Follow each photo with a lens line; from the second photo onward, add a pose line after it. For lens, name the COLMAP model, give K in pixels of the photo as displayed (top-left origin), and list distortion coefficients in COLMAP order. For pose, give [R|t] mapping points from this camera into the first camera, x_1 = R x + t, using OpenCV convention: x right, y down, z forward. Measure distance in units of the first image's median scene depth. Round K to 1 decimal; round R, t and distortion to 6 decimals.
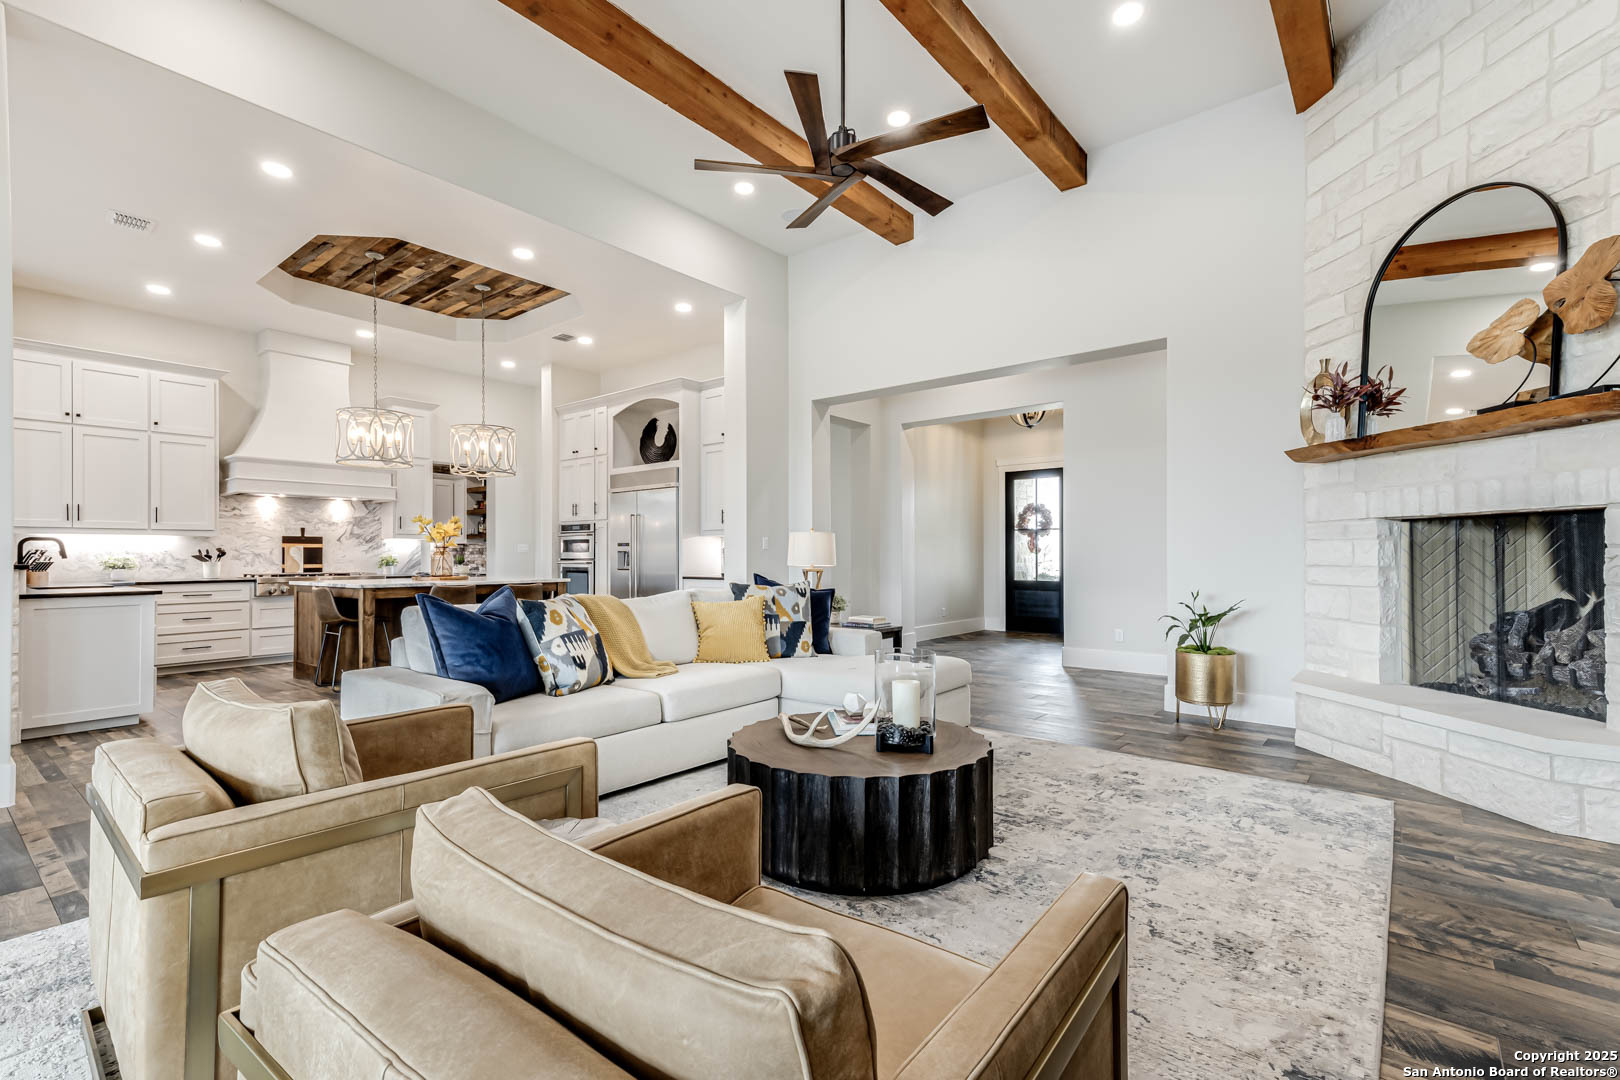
lens RADIAL K [[729.0, 0, 806.5], [0, 729.0, 553.4], [0, 0, 1]] dist [0.027373, 0.000006]
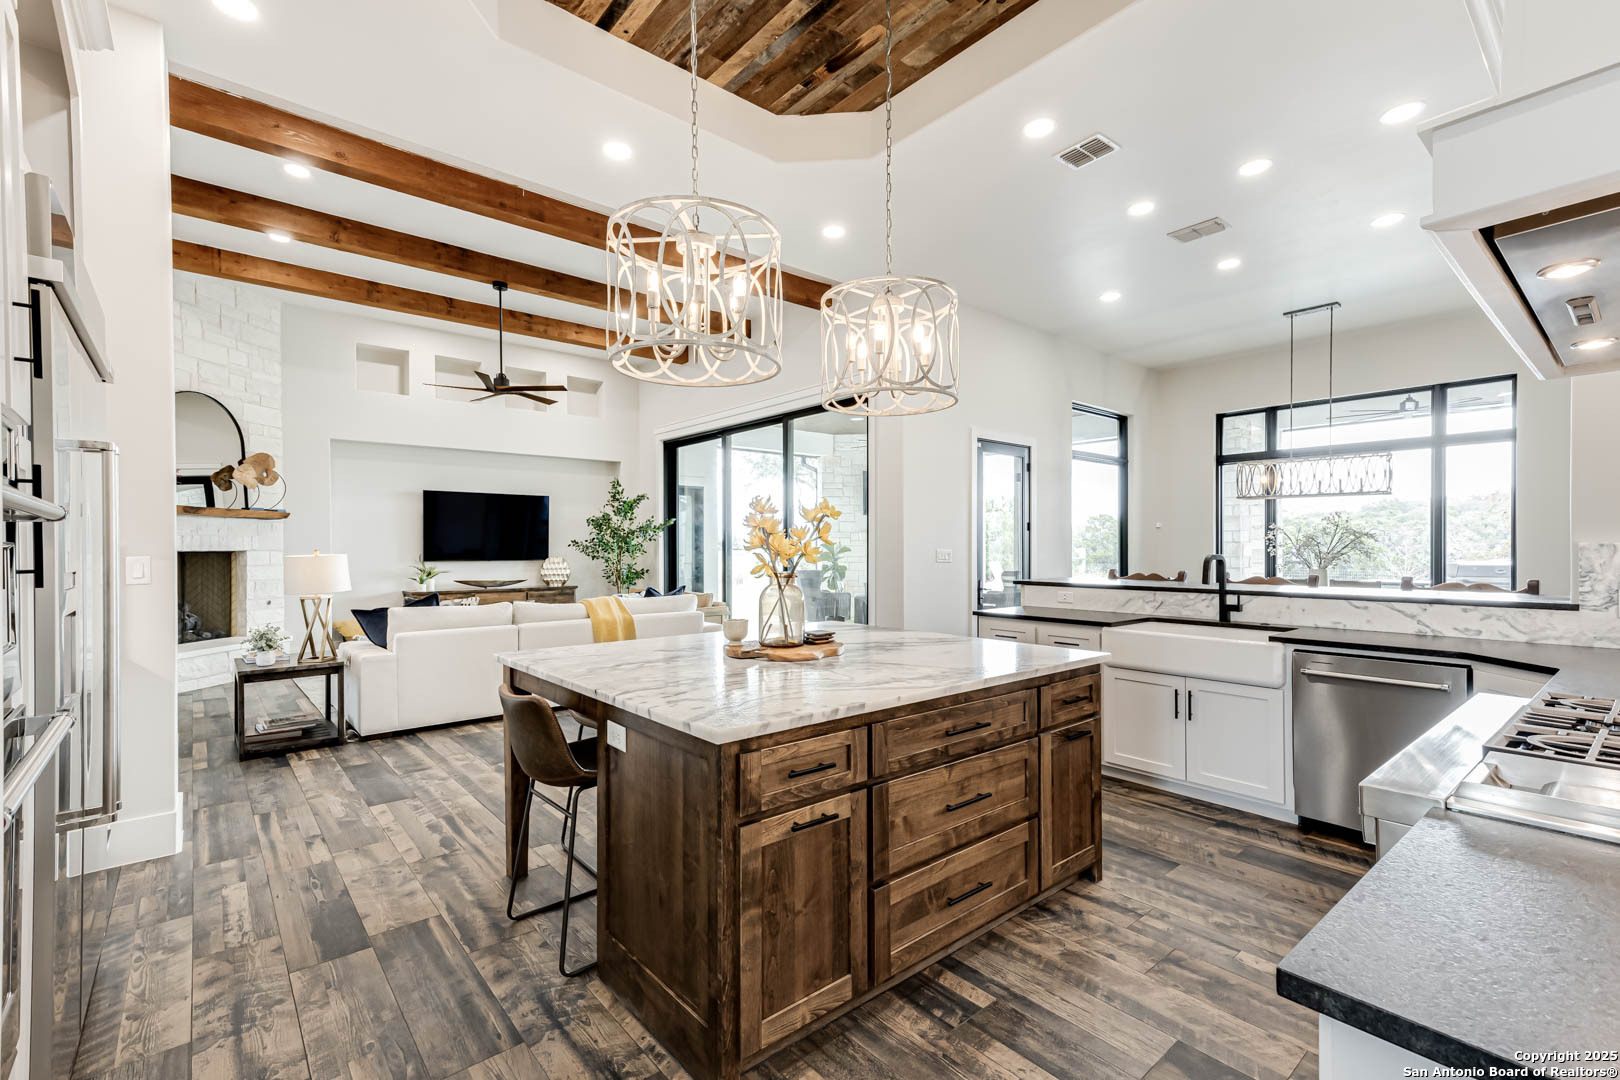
lens RADIAL K [[711.9, 0, 812.7], [0, 711.9, 548.3], [0, 0, 1]] dist [0.022953, -0.000102]
pose [[-0.984247, 0.007718, 0.176632, -0.509938], [0.007501, 0.999970, -0.001899, -0.020388], [-0.176641, -0.000544, -0.984275, 1.220157]]
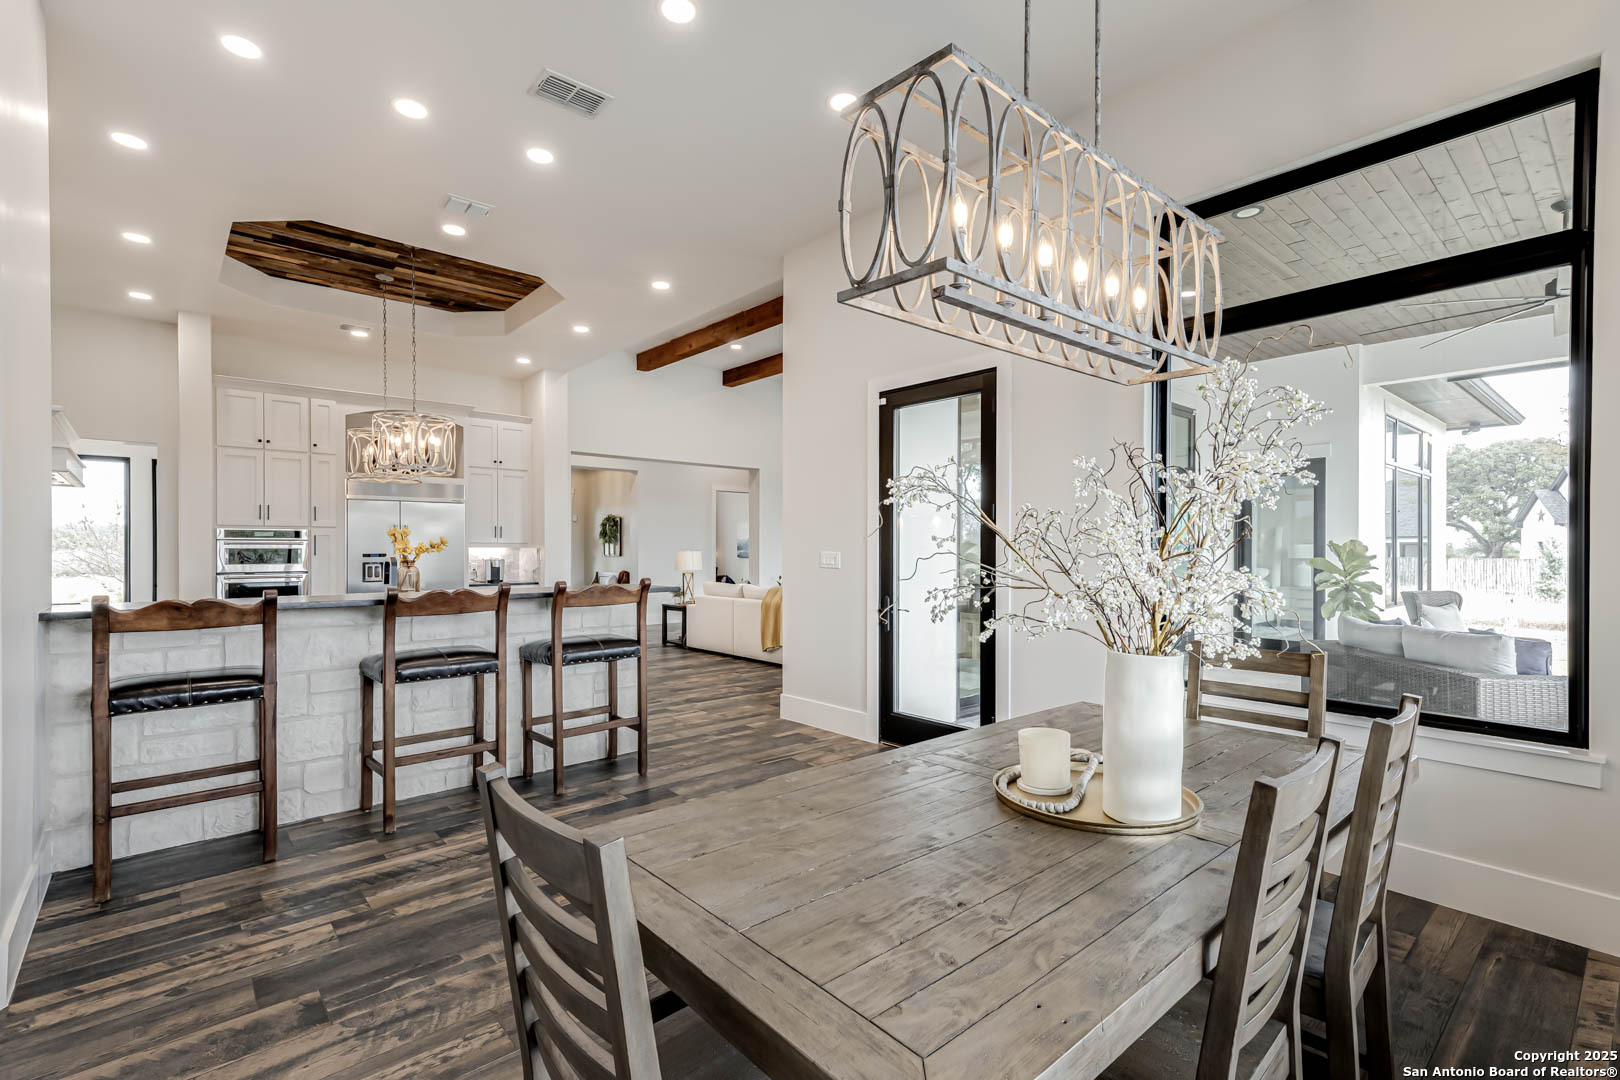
lens RADIAL K [[730.6, 0, 810.0], [0, 730.6, 540.0], [0, 0, 1]] dist [0.027504, -0.000141]
pose [[0.165335, 0.017803, 0.986077, -1.163700], [-0.004438, 0.999840, -0.017308, -0.019293], [-0.986228, -0.001515, 0.165387, 0.301934]]
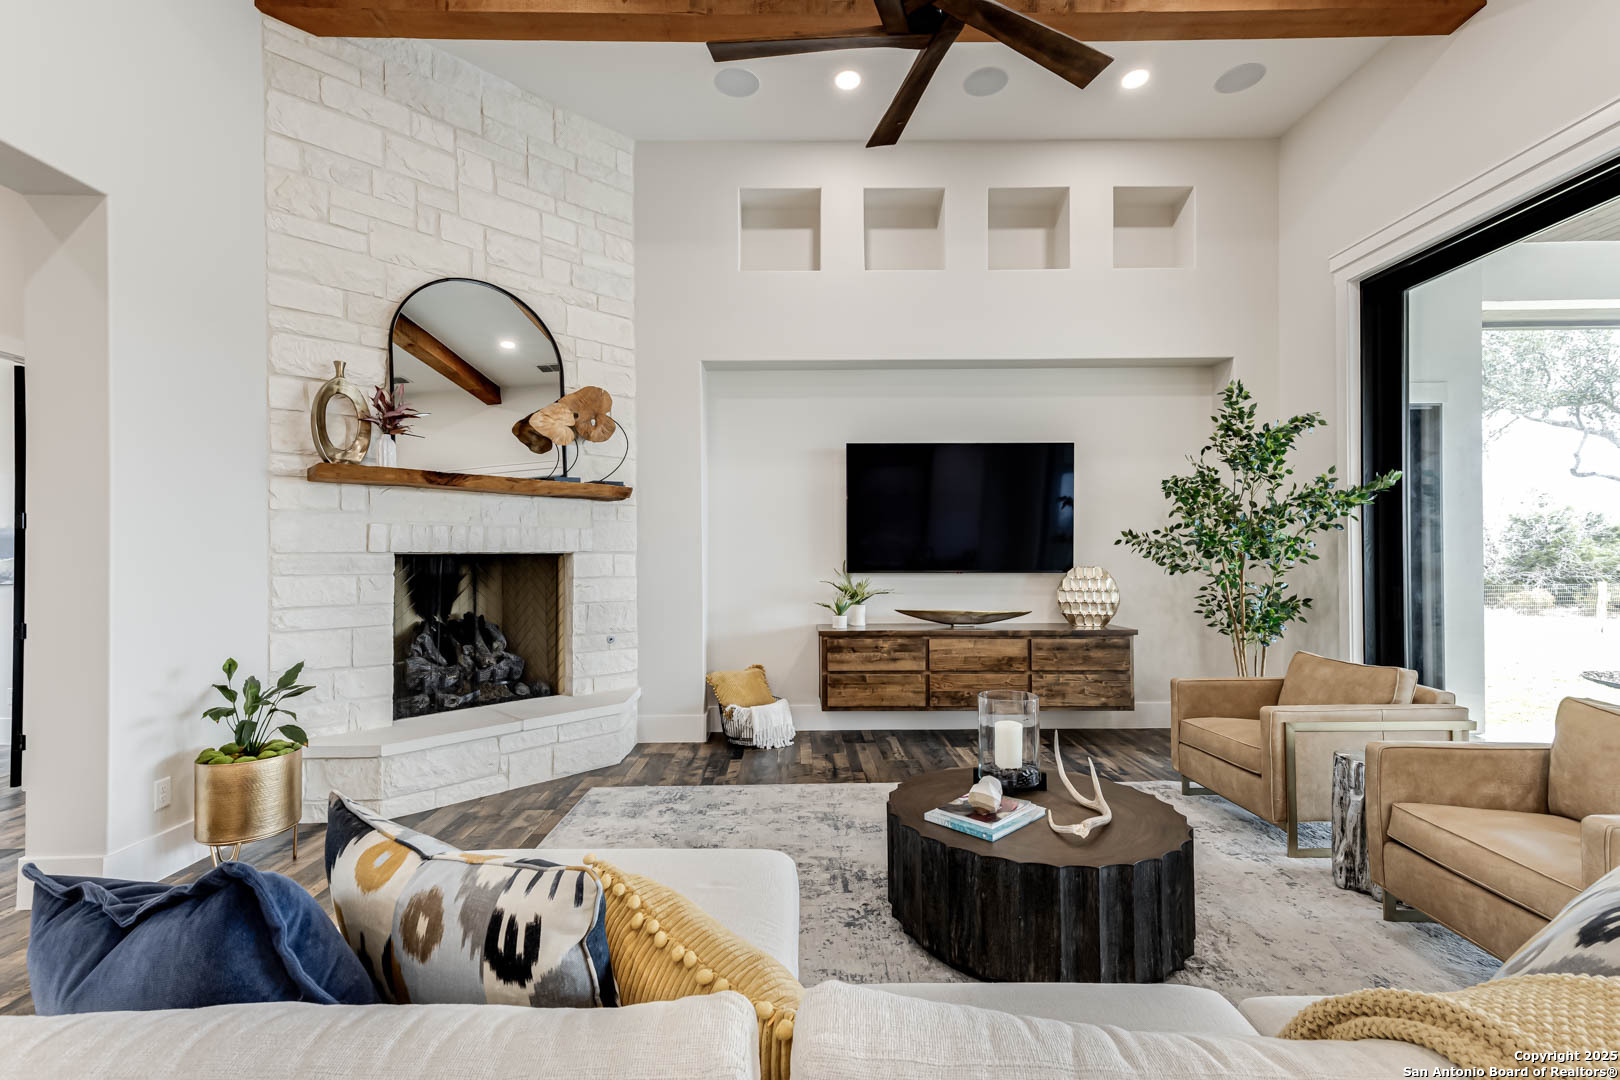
lens RADIAL K [[730.6, 0, 810.0], [0, 730.6, 540.0], [0, 0, 1]] dist [0.027504, -0.000141]
pose [[-0.631531, 0.015704, 0.775192, -0.168093], [0.004761, 0.999855, -0.016376, -0.024601], [-0.775336, -0.006652, -0.631514, 0.625548]]
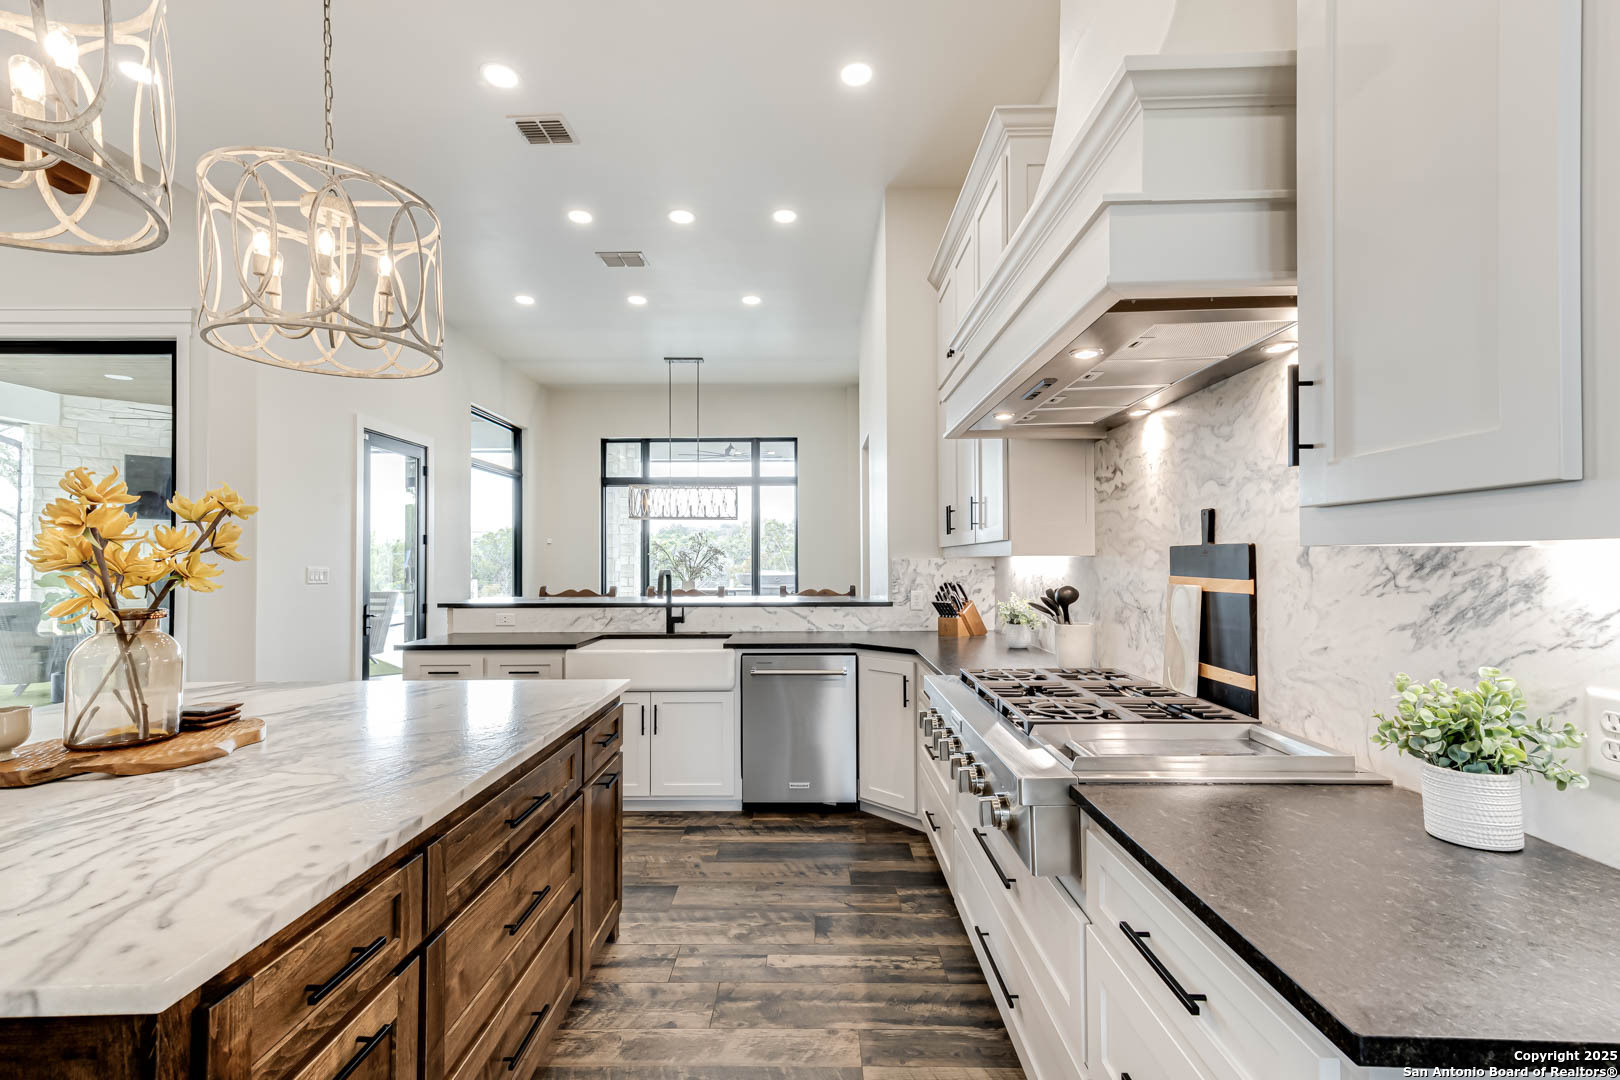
lens RADIAL K [[713.3, 0, 801.9], [0, 713.3, 548.0], [0, 0, 1]] dist [0.023376, -0.000278]
pose [[-0.782737, -0.001113, -0.622351, -0.453063], [0.011608, 0.999798, -0.016387, -0.020925], [0.622244, -0.020051, -0.782567, 1.148252]]
